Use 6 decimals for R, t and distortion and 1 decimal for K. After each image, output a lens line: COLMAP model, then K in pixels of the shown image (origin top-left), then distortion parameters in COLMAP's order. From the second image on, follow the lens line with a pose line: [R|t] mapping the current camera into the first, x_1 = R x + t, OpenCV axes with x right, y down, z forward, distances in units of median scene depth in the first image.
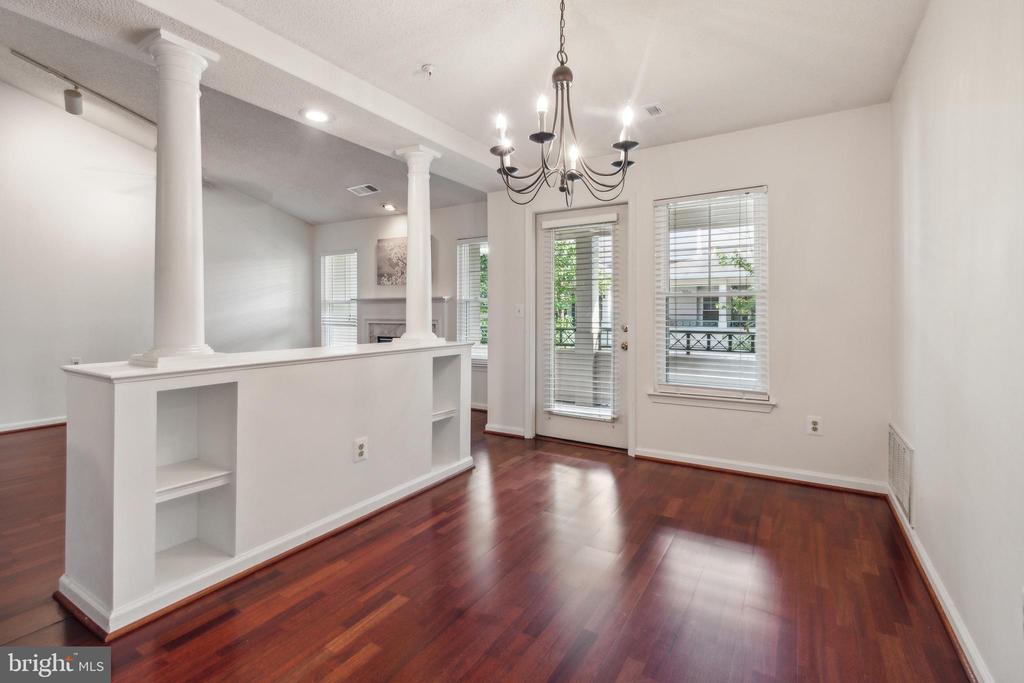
lens RADIAL K [[466.6, 0, 513.1], [0, 466.6, 310.1], [0, 0, 1]] dist [-0.001403, -0.000173]
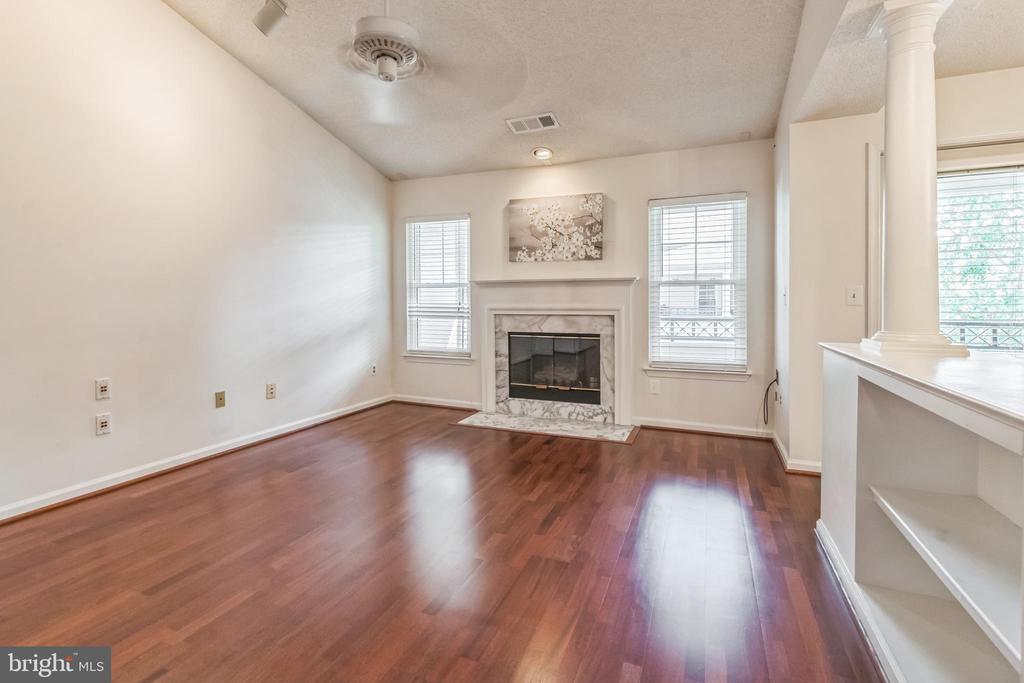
lens RADIAL K [[478.5, 0, 510.9], [0, 478.5, 309.8], [0, 0, 1]] dist [0.025932, 0.000274]
pose [[0.989117, -0.005413, 0.147035, -0.394653], [0.001575, 0.999655, 0.026207, 0.001842], [-0.147126, -0.025690, 0.988784, 0.246978]]
